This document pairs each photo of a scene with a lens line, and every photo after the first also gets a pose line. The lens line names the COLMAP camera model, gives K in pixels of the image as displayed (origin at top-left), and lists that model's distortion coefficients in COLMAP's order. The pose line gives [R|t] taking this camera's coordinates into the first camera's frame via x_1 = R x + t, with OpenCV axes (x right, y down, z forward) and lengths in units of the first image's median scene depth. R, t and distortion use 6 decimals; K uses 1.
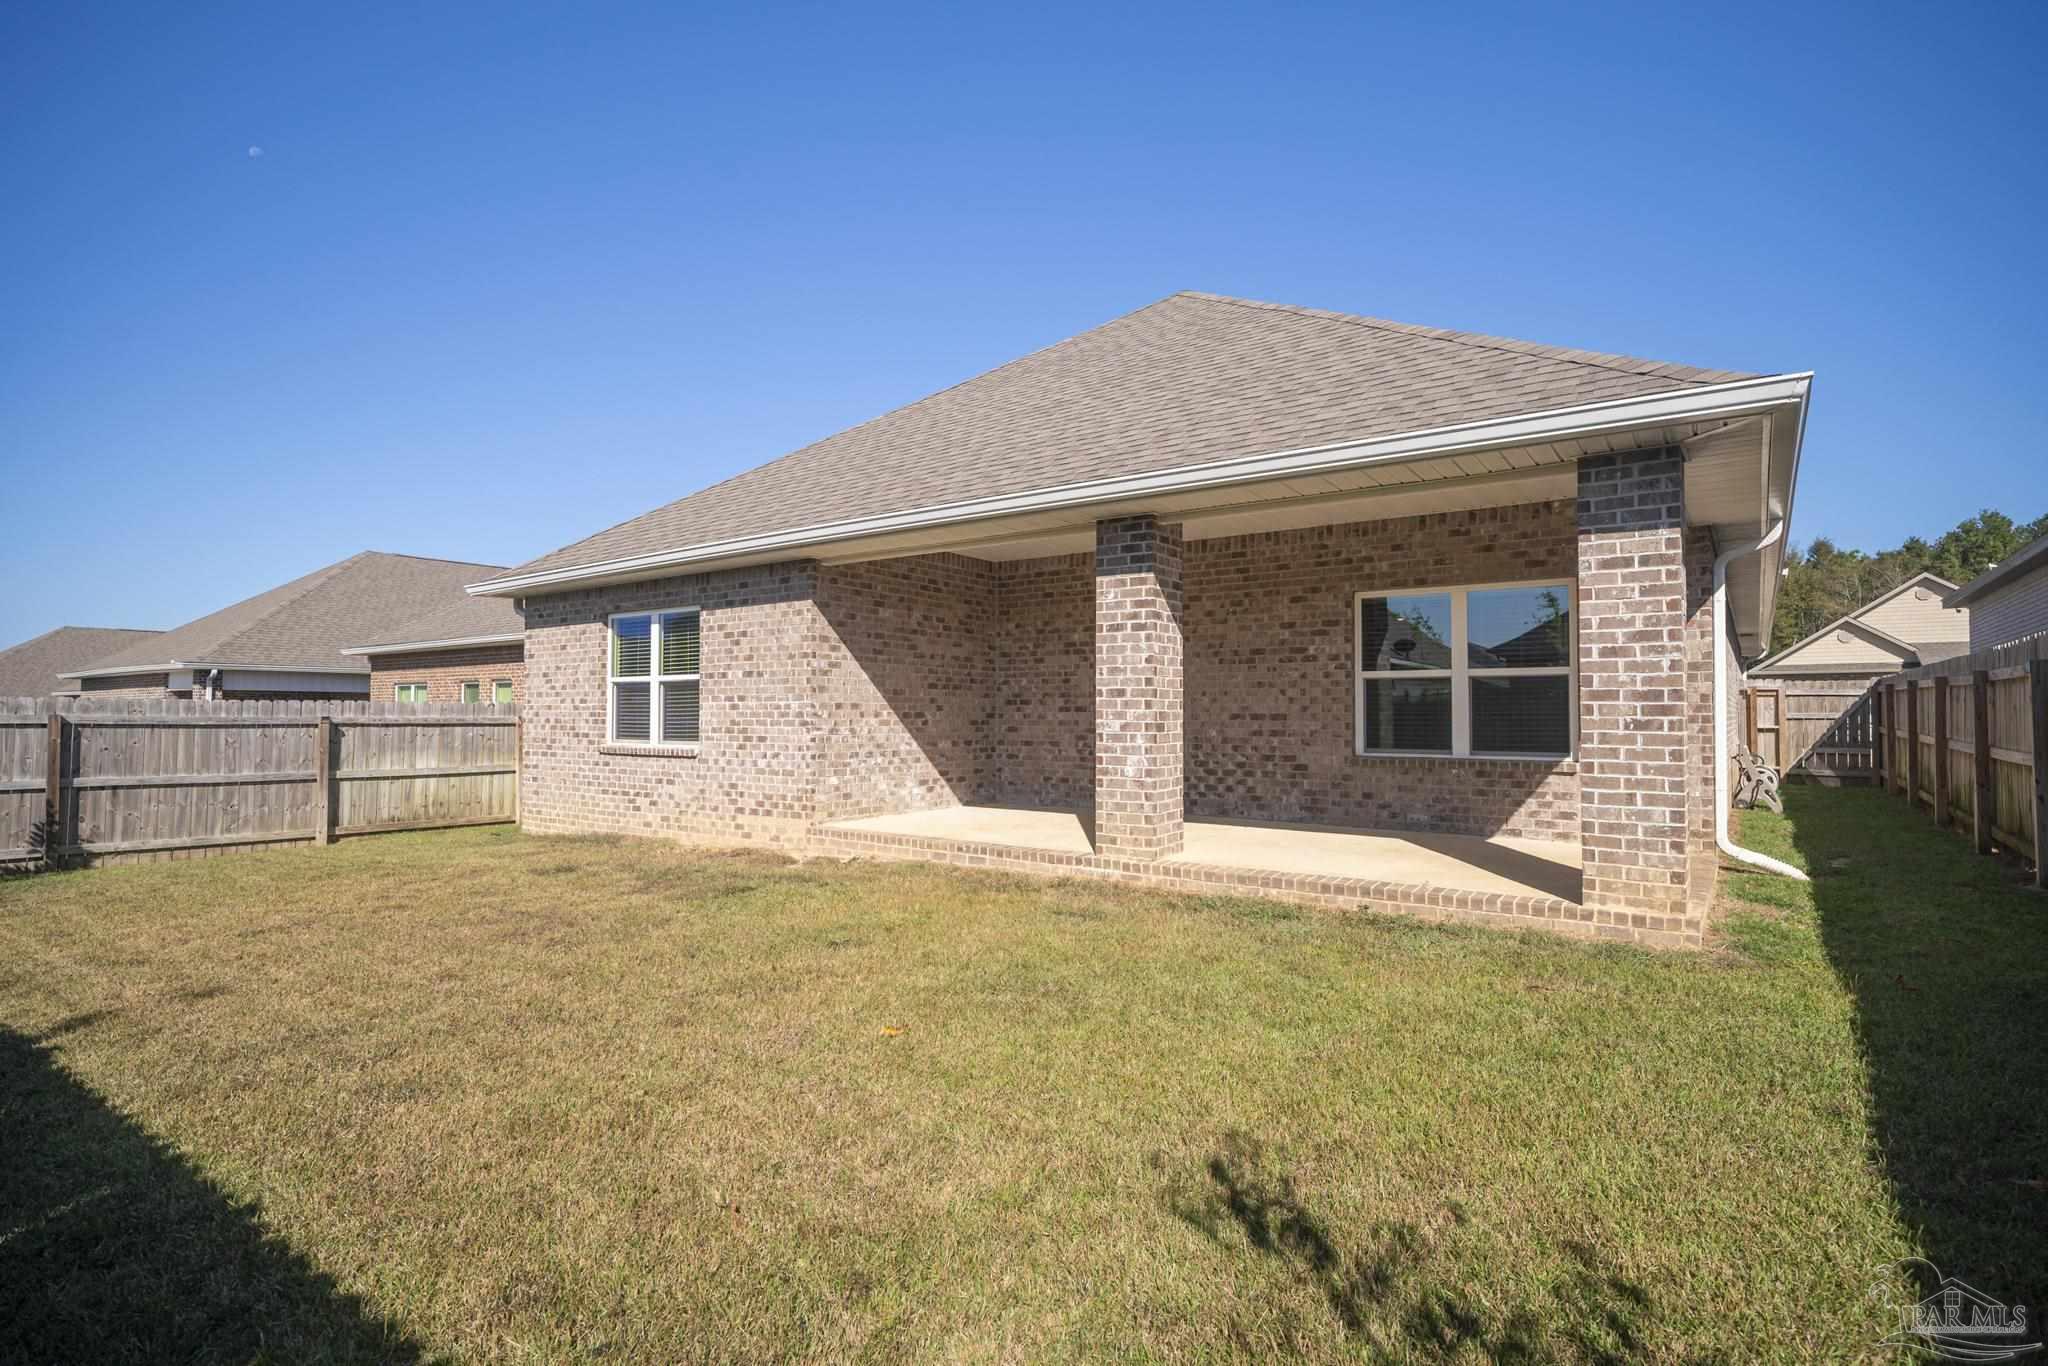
lens RADIAL K [[991.3, 0, 1023.1], [0, 991.3, 682.4], [0, 0, 1]] dist [0.004870, -0.000875]
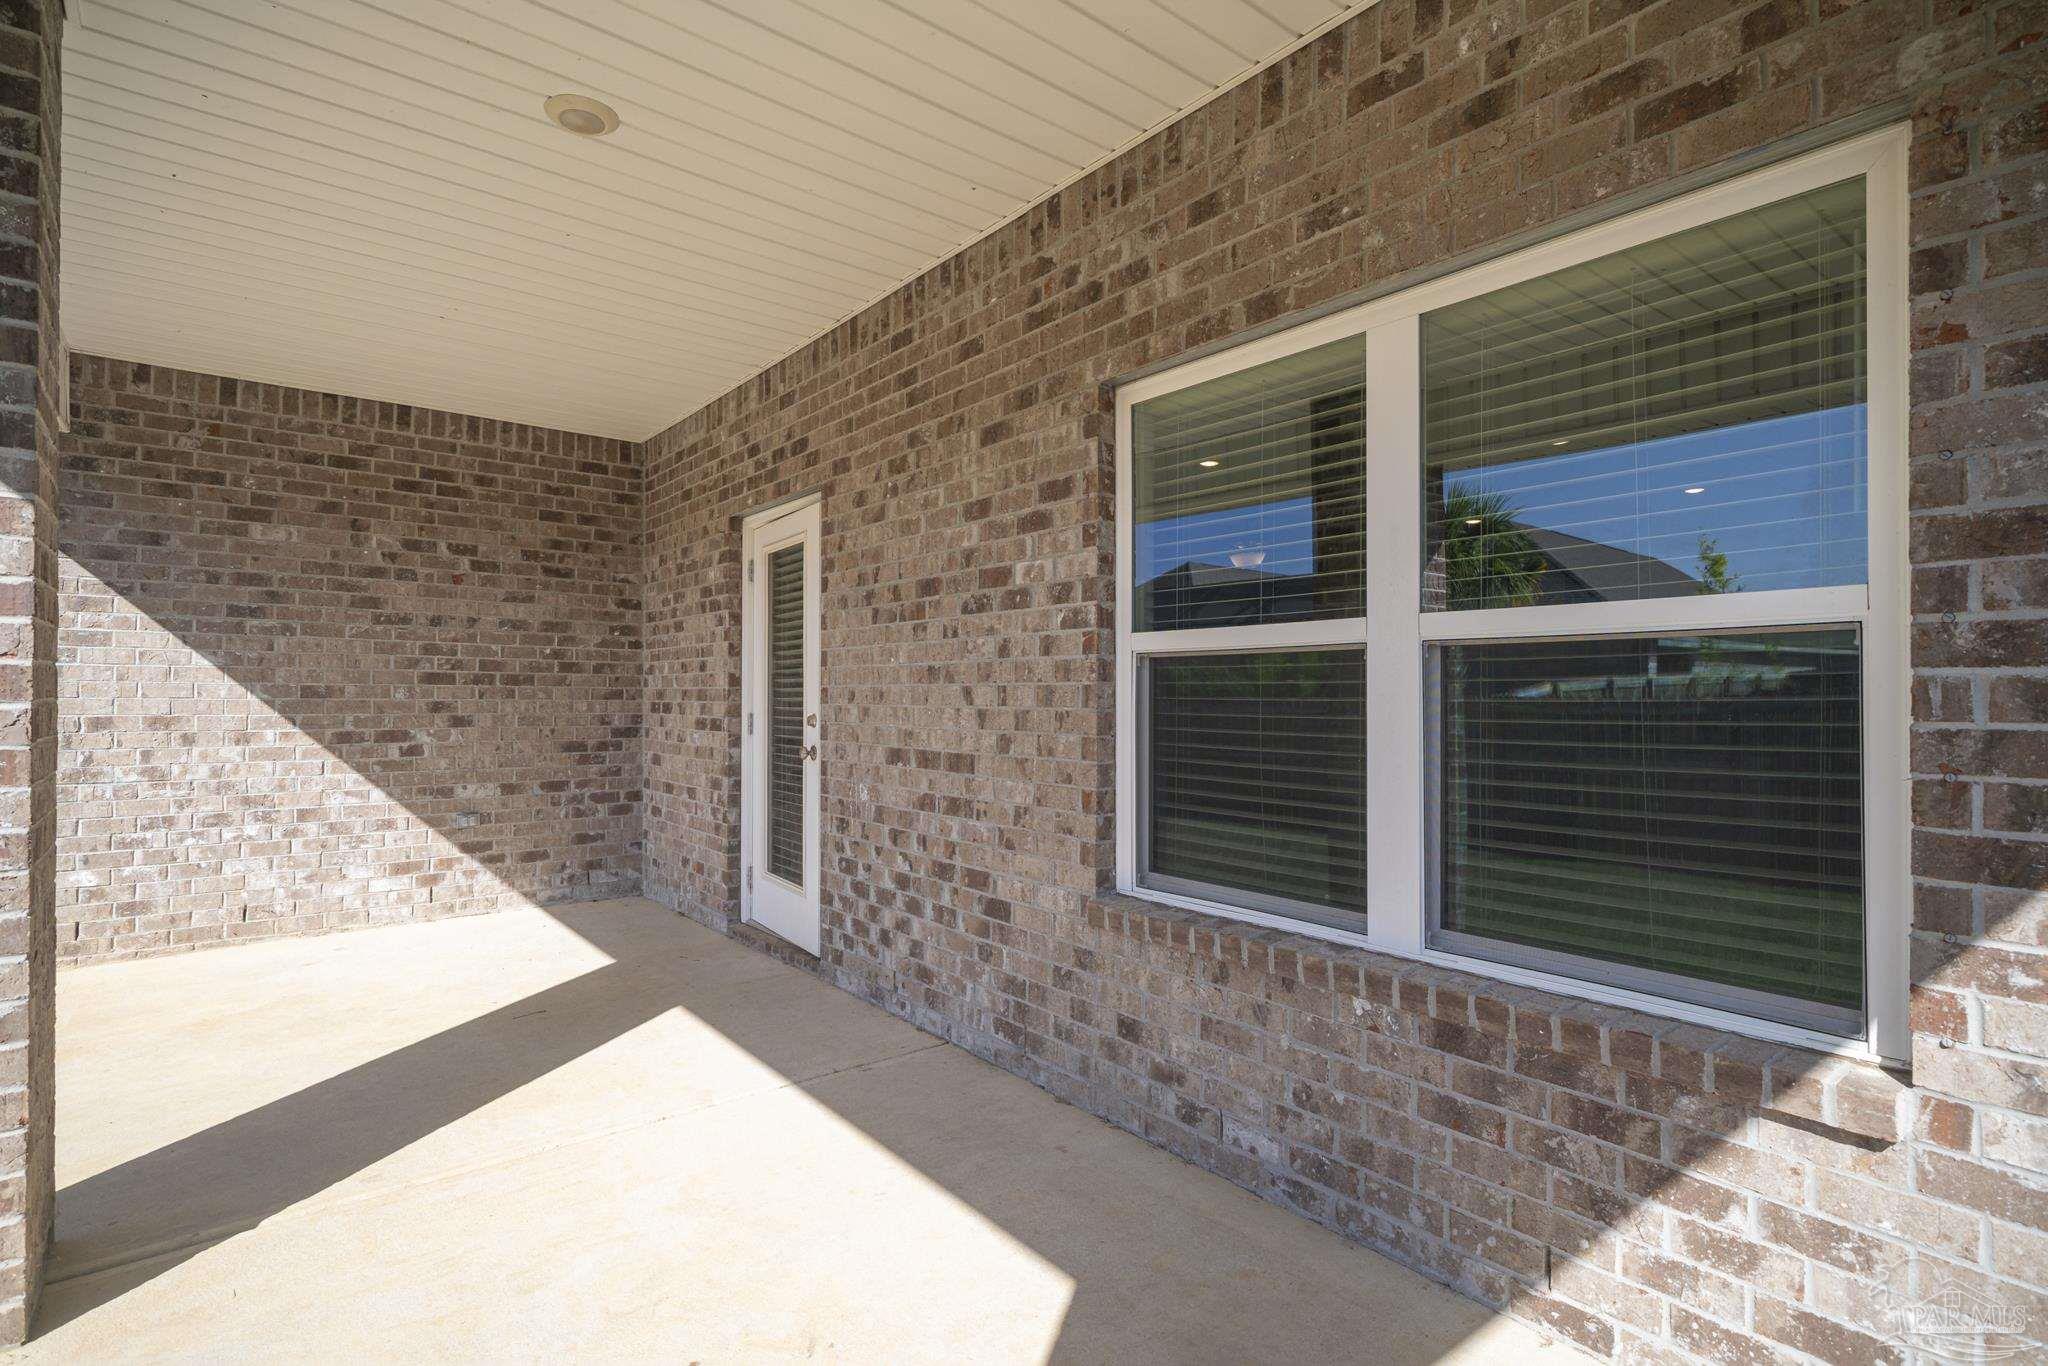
lens RADIAL K [[991.3, 0, 1027.2], [0, 991.3, 684.9], [0, 0, 1]] dist [0.004870, -0.000875]
pose [[0.963255, -0.002835, -0.268575, 0.379476], [0.008425, 0.999771, 0.019663, -0.000830], [0.268458, -0.021204, 0.963058, 0.655244]]
